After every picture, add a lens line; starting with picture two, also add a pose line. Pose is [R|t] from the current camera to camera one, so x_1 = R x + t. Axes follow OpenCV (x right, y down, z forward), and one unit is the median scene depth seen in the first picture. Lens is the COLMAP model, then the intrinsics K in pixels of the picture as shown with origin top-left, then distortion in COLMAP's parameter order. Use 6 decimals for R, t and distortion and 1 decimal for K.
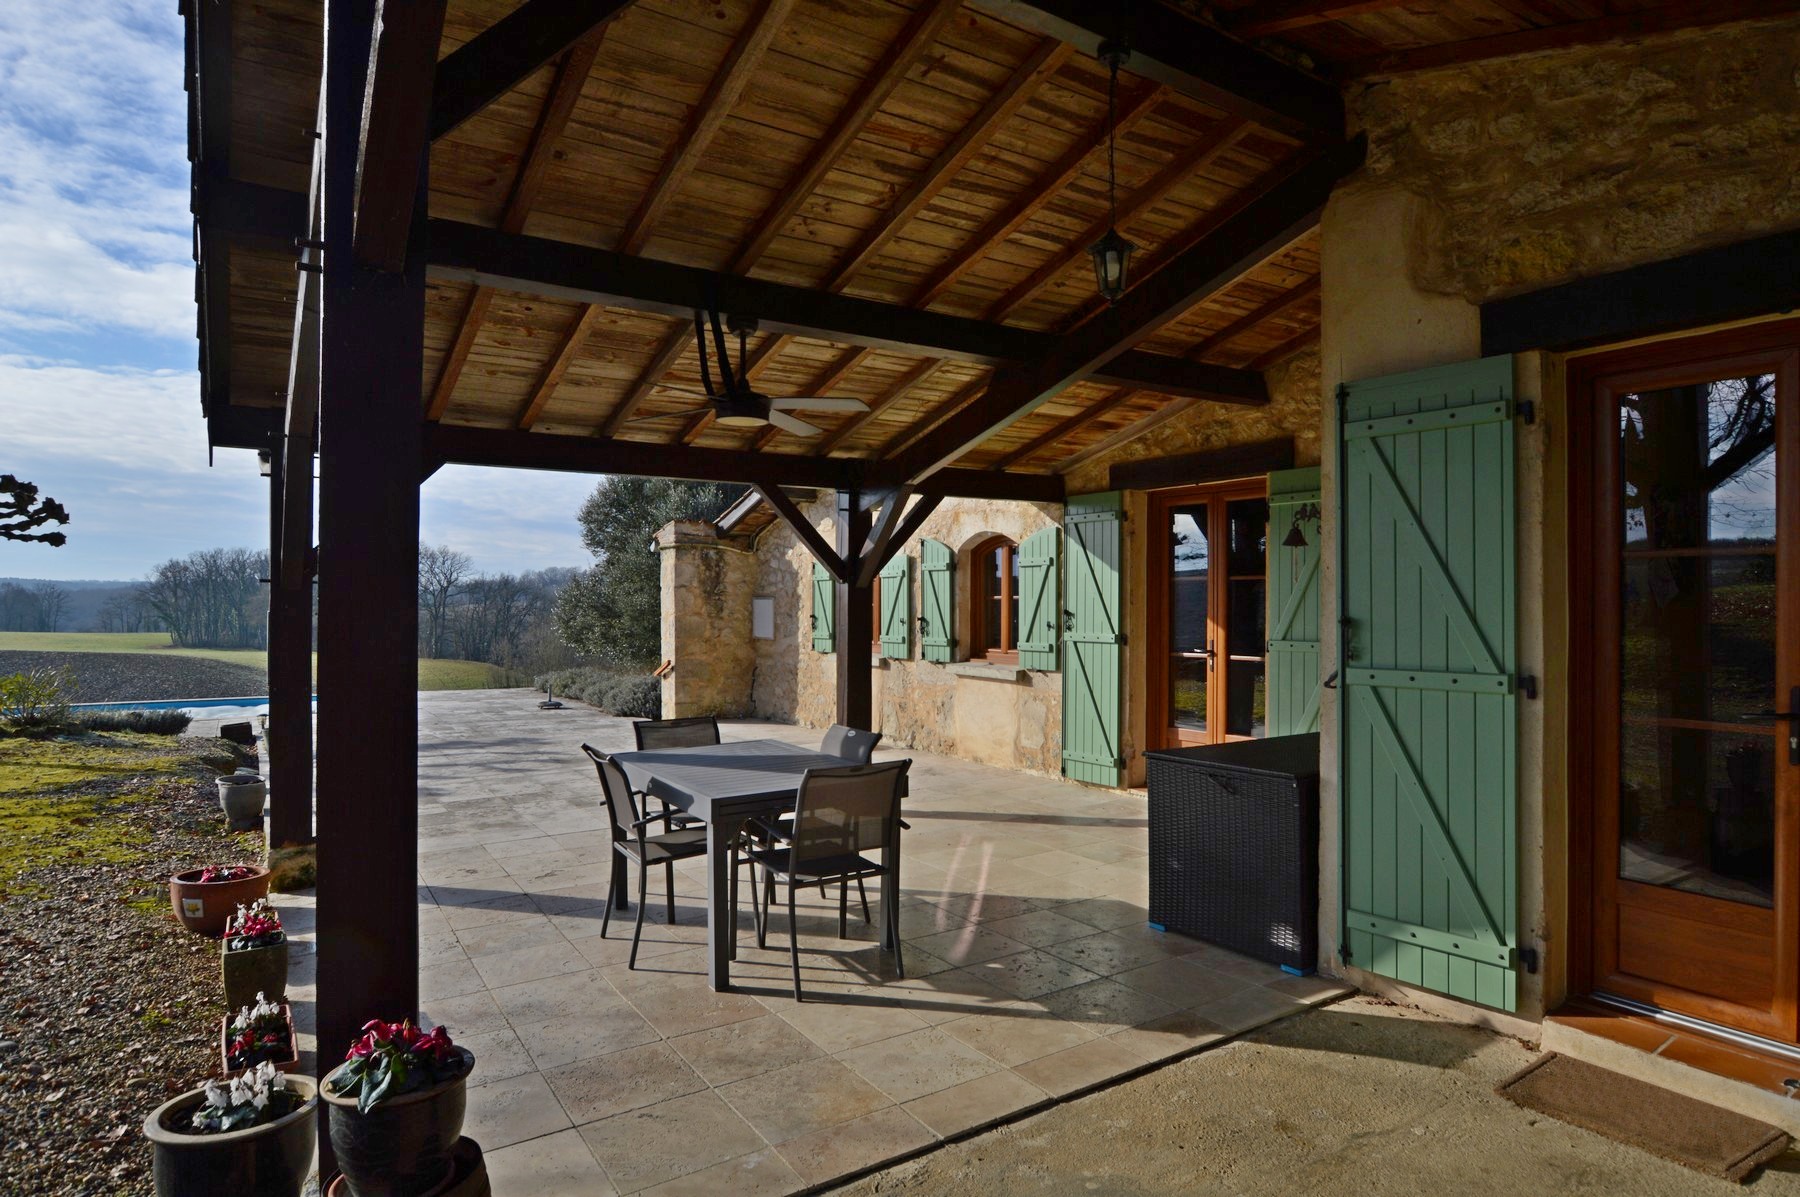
lens RADIAL K [[1000.5, 0, 901.6], [0, 1000.5, 600.1], [0, 0, 1]] dist [0.002716, 0.000091]
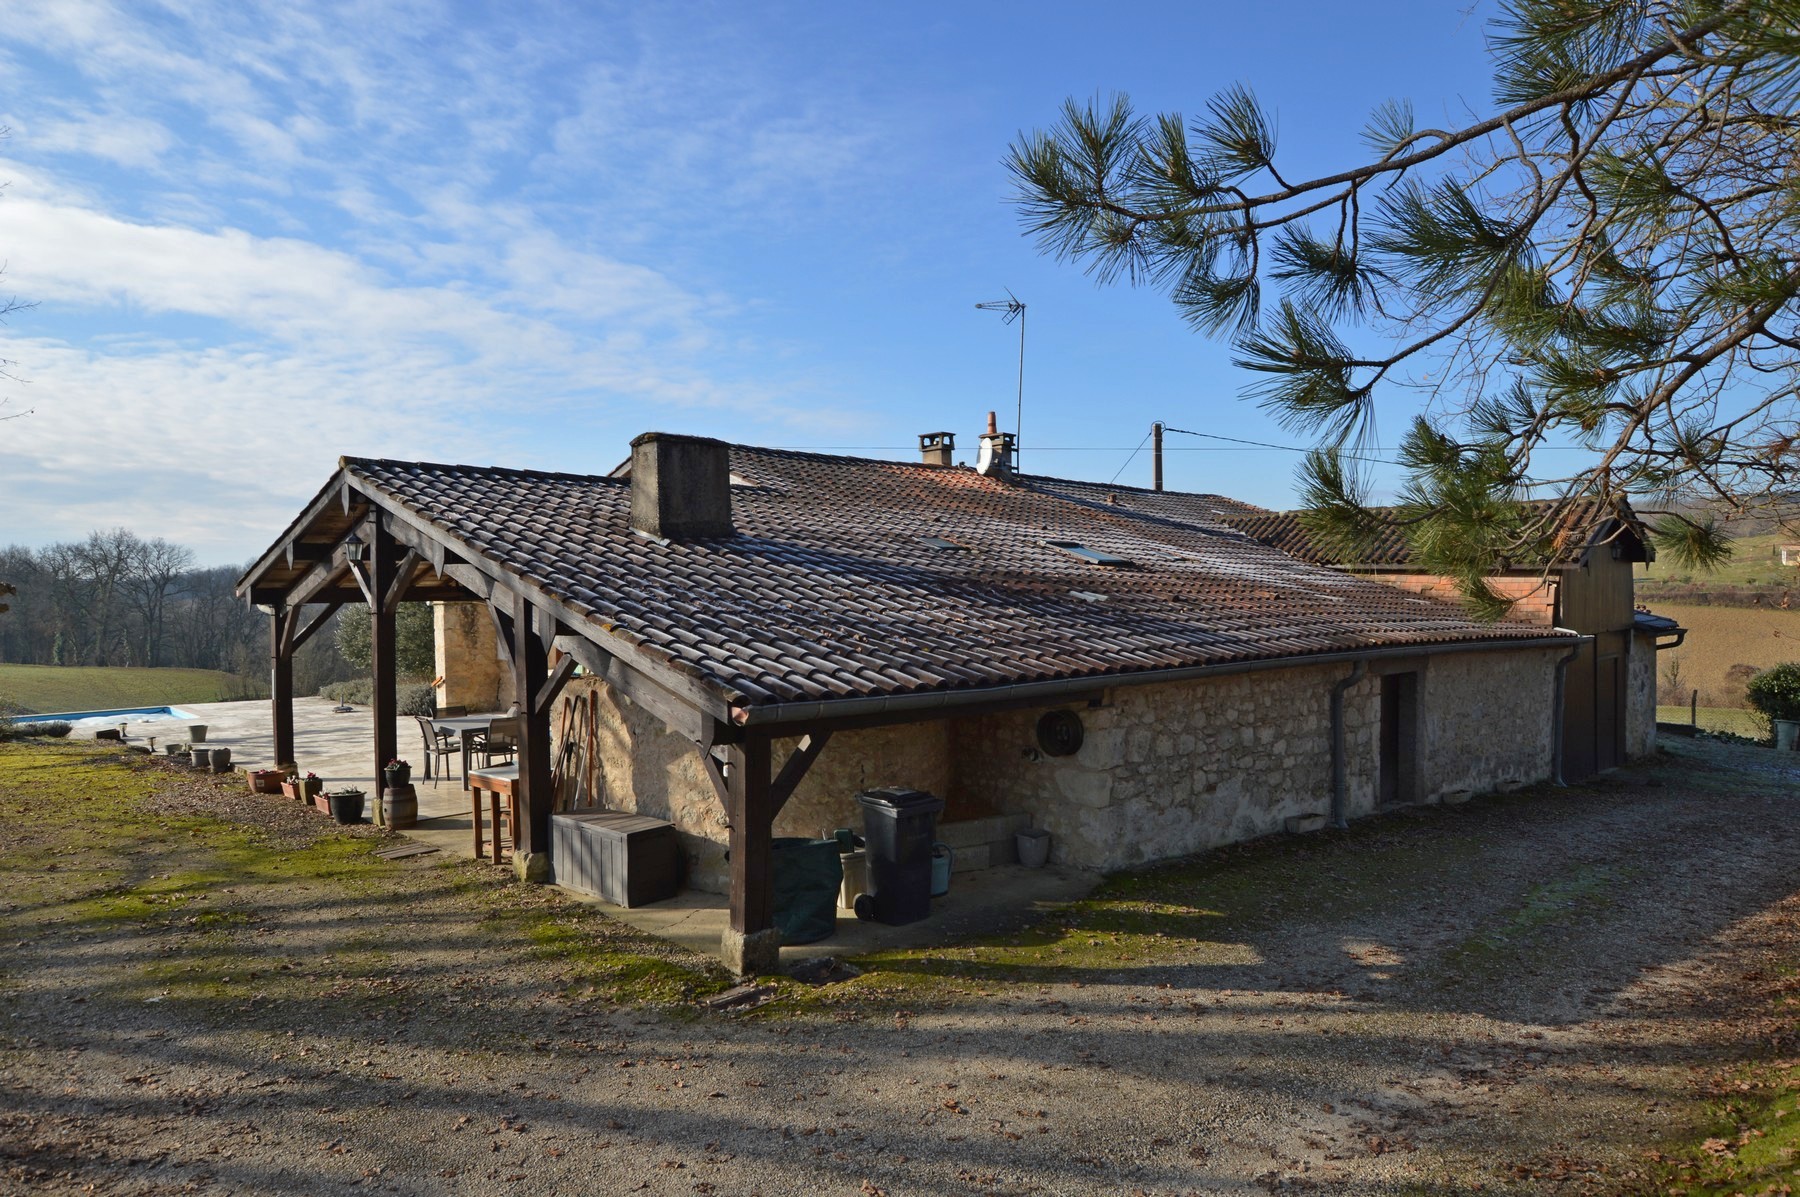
lens RADIAL K [[1123.8, 0, 897.4], [0, 1123.8, 596.3], [0, 0, 1]] dist [-0.007444, 0.008047]
pose [[0.986348, -0.015493, 0.163942, 0.244209], [0.013651, 0.999830, 0.012355, -0.100776], [-0.164105, -0.009948, 0.986393, -1.116330]]
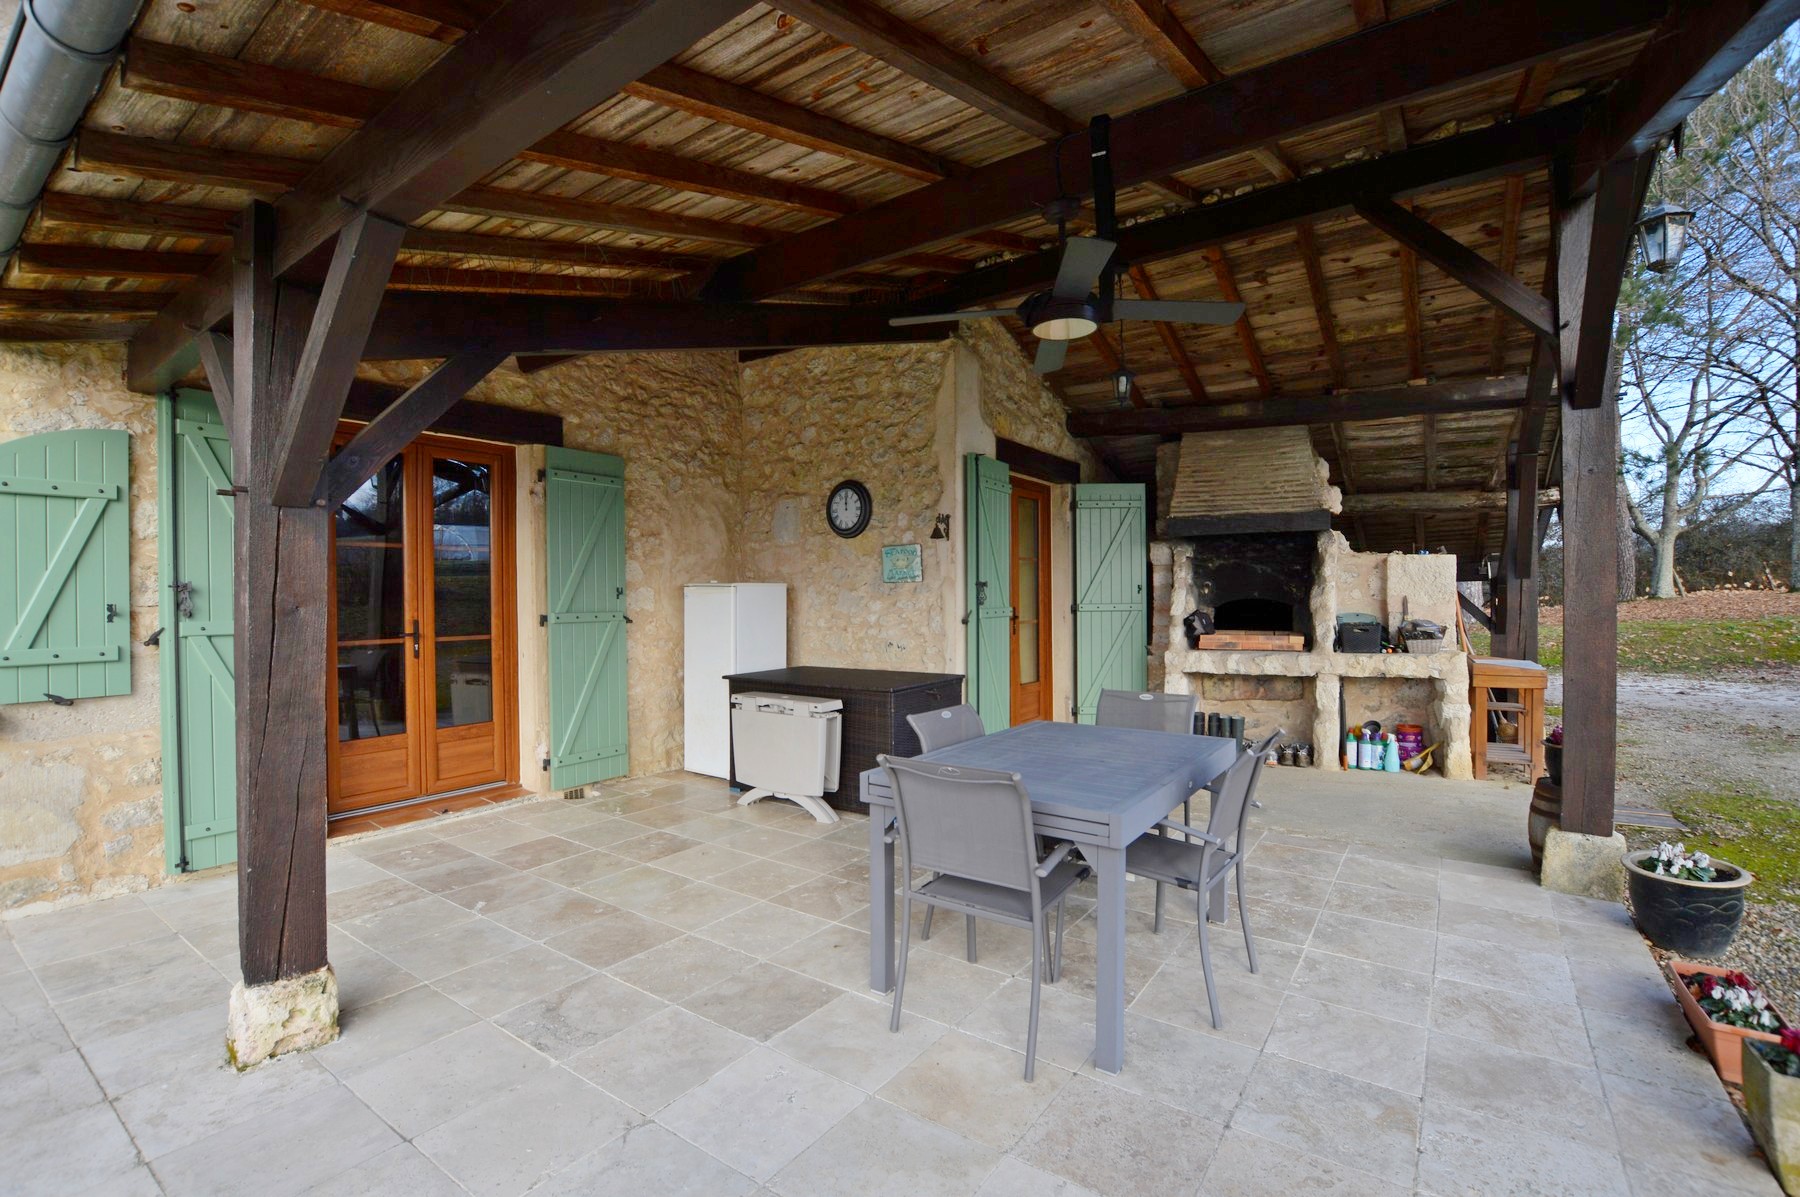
lens RADIAL K [[802.4, 0, 893.2], [0, 802.4, 595.1], [0, 0, 1]] dist [-0.025118, 0.000599]
pose [[-0.369095, -0.003326, 0.929386, -0.340042], [0.003544, 0.999981, 0.004986, 0.013282], [-0.929385, 0.005134, -0.369076, 0.659898]]
